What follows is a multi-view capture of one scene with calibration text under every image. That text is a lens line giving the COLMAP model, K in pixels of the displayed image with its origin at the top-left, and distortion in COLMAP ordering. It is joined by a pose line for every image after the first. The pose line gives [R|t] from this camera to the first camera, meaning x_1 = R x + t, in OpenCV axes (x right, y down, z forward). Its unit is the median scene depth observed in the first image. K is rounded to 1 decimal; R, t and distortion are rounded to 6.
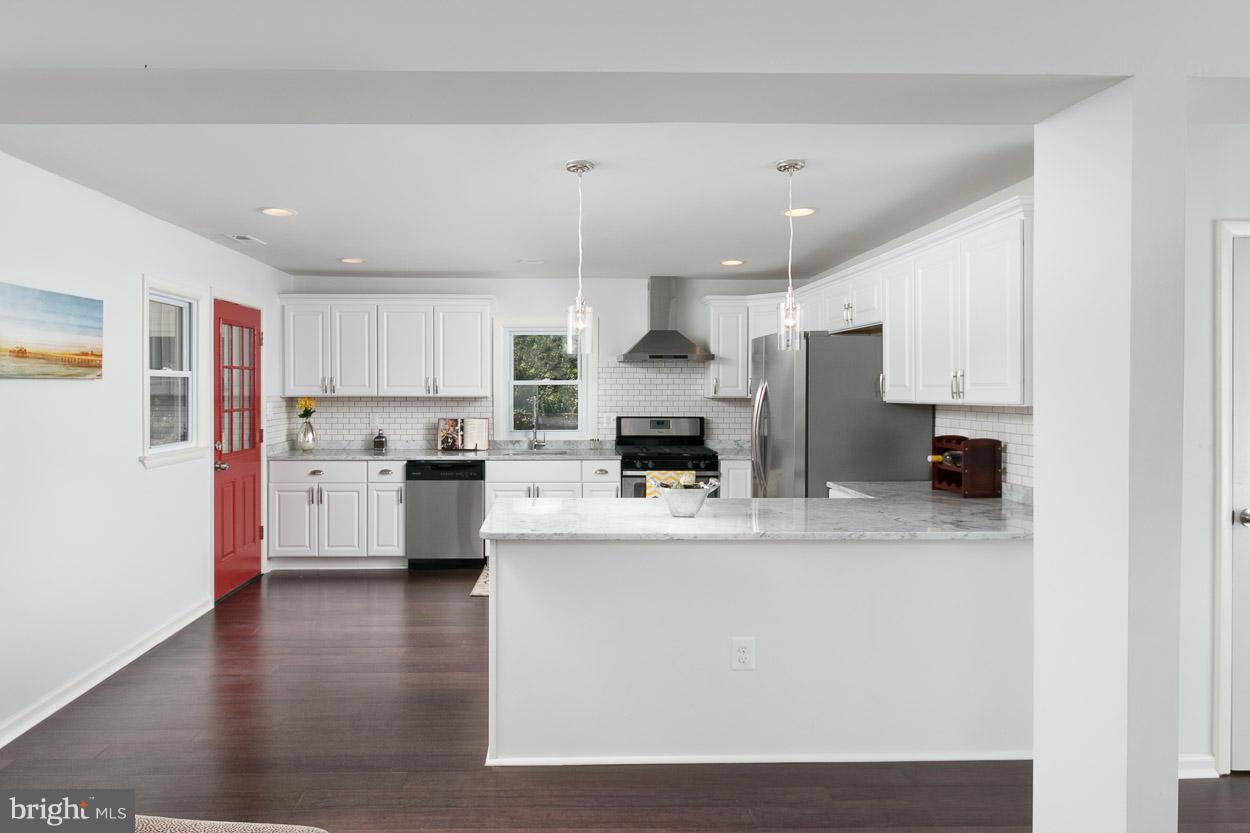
lens RADIAL K [[730.6, 0, 558.6], [0, 730.6, 386.8], [0, 0, 1]] dist [-0.033726, -0.000172]
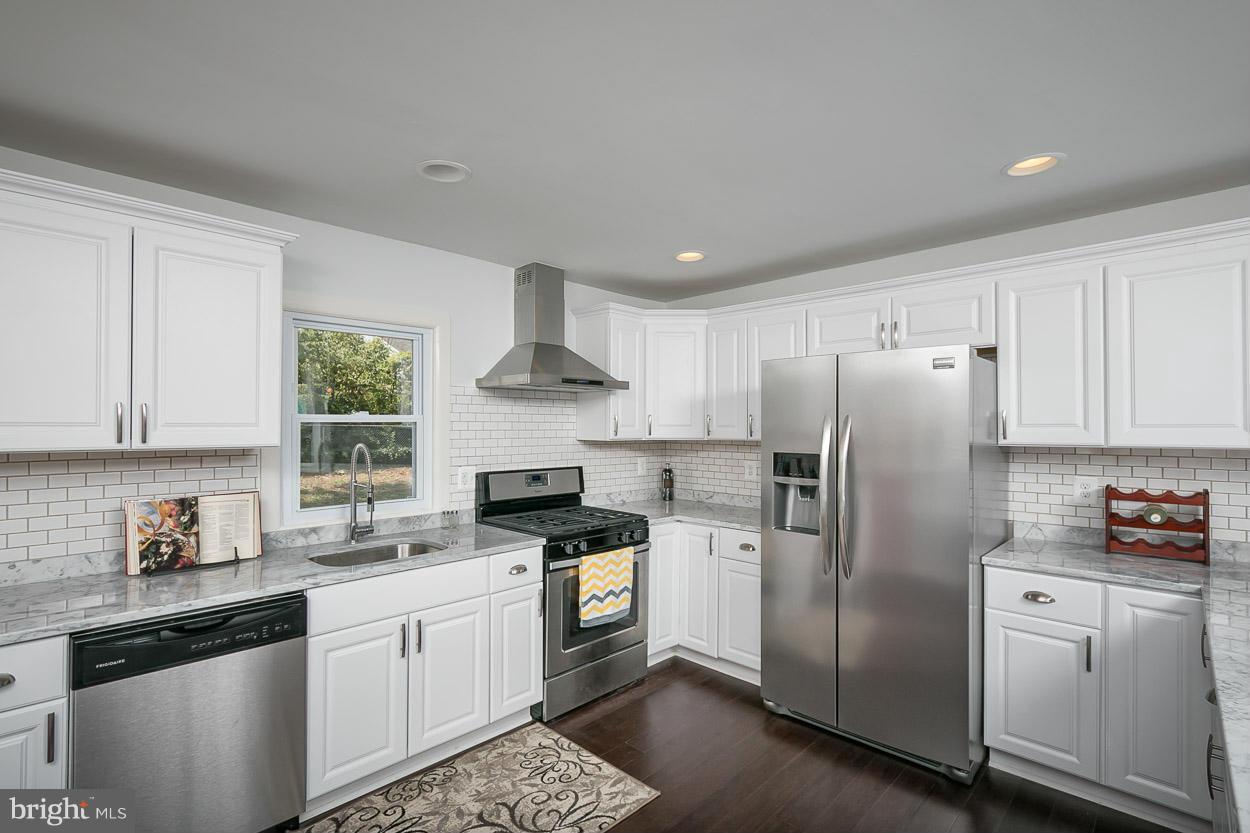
lens RADIAL K [[585.1, 0, 606.3], [0, 585.1, 421.9], [0, 0, 1]] dist [0.002737, 0.000470]
pose [[0.714306, 0.005171, 0.699815, -0.211810], [-0.000150, 0.999974, -0.007236, 0.000091], [-0.699834, 0.005064, 0.714288, 0.581502]]
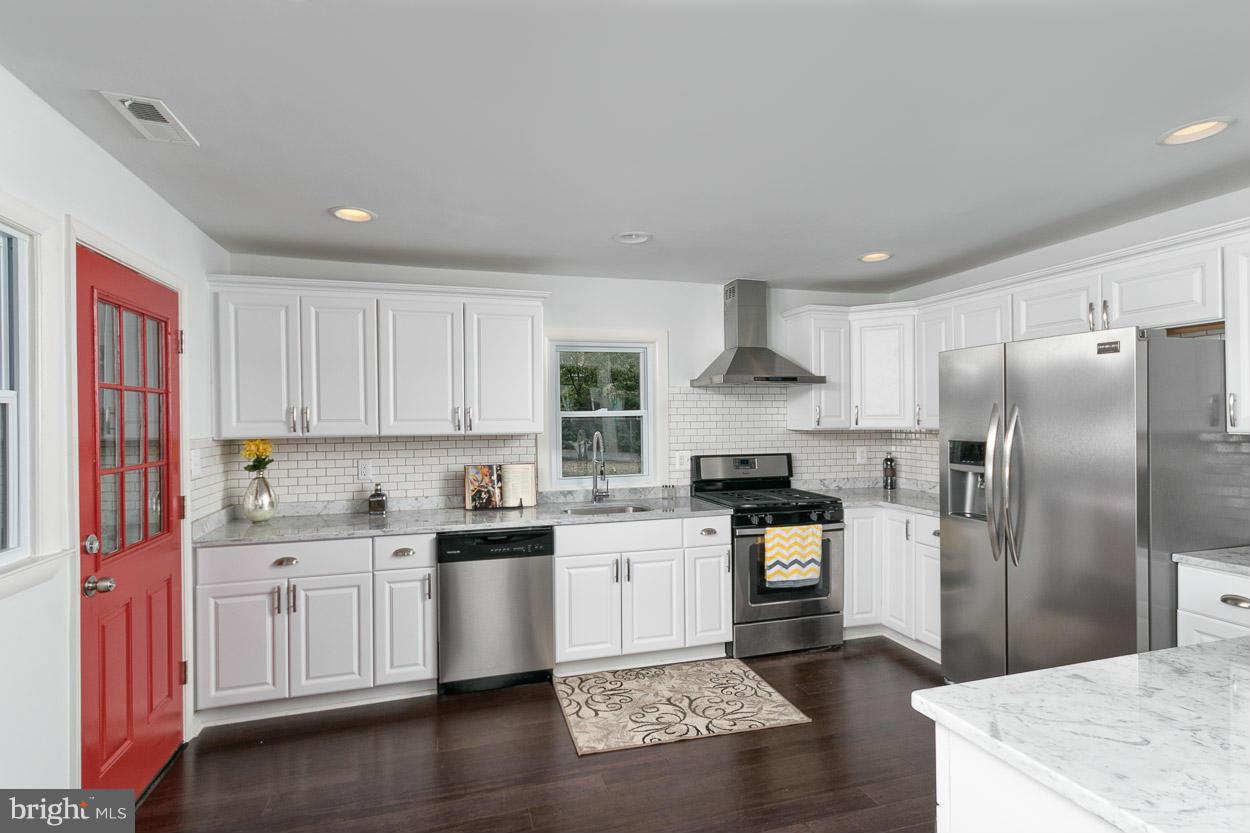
lens RADIAL K [[596.9, 0, 605.2], [0, 596.9, 420.2], [0, 0, 1]] dist [-0.001188, 0.000257]
pose [[0.965290, -0.011103, 0.260943, -0.191149], [0.011402, 0.999935, 0.000367, 0.000843], [-0.260931, 0.002621, 0.965354, 0.417293]]
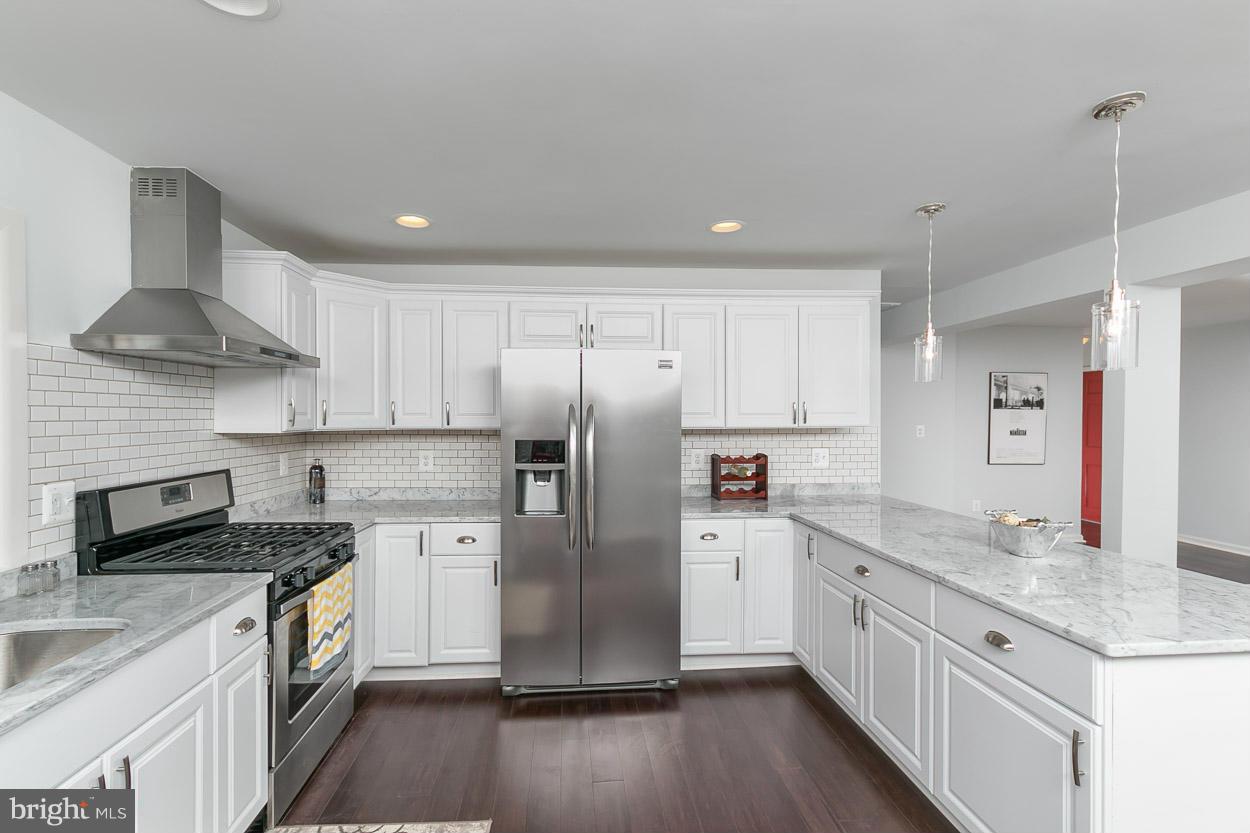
lens RADIAL K [[567.8, 0, 611.1], [0, 567.8, 420.2], [0, 0, 1]] dist [0.000153, 0.000131]
pose [[-0.068065, -0.010567, 0.997625, -0.251806], [-0.000784, 0.999944, 0.010538, 0.000132], [-0.997681, -0.000065, -0.068069, 0.780949]]
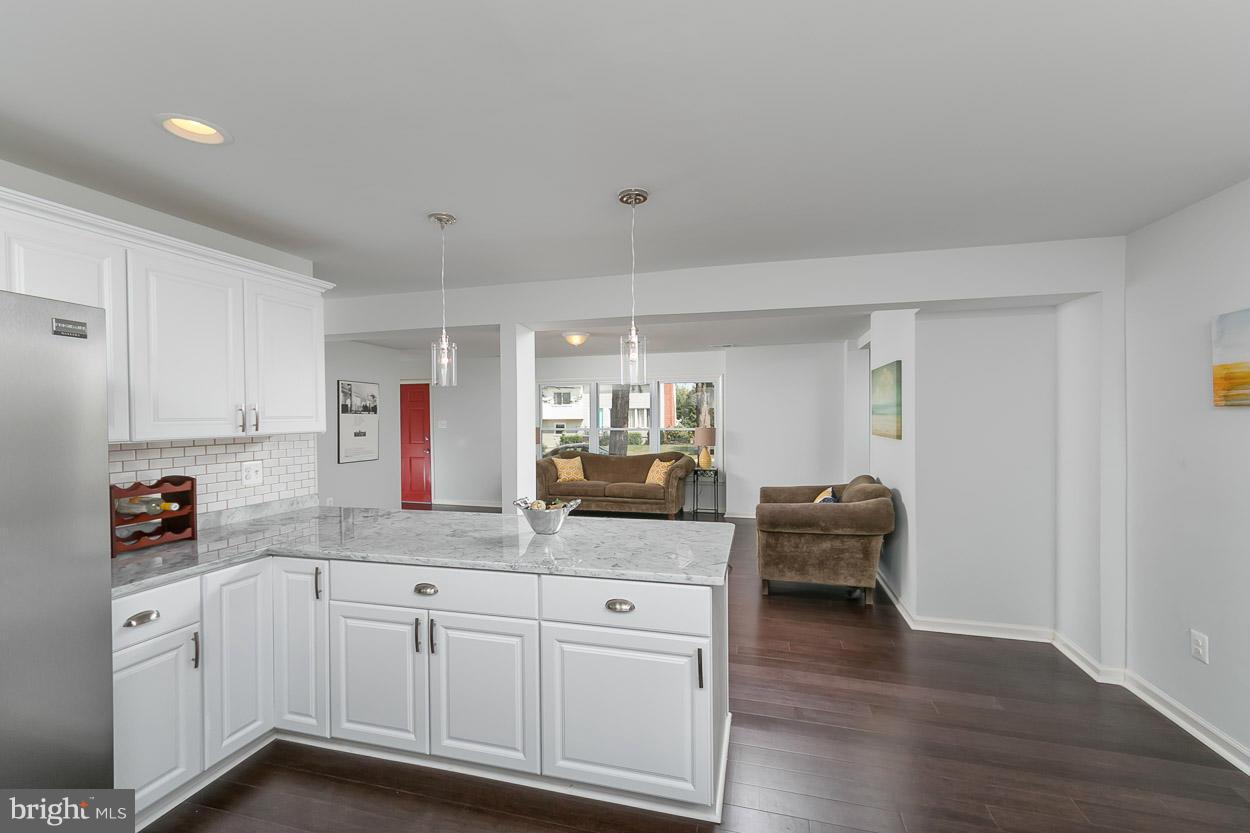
lens RADIAL K [[510.2, 0, 623.2], [0, 510.2, 420.4], [0, 0, 1]] dist [-0.000851, -0.000063]
pose [[-0.959945, 0.004132, 0.280159, -0.084518], [0.006555, 0.999949, 0.007713, -0.000383], [-0.280112, 0.009240, -0.959923, 0.855369]]
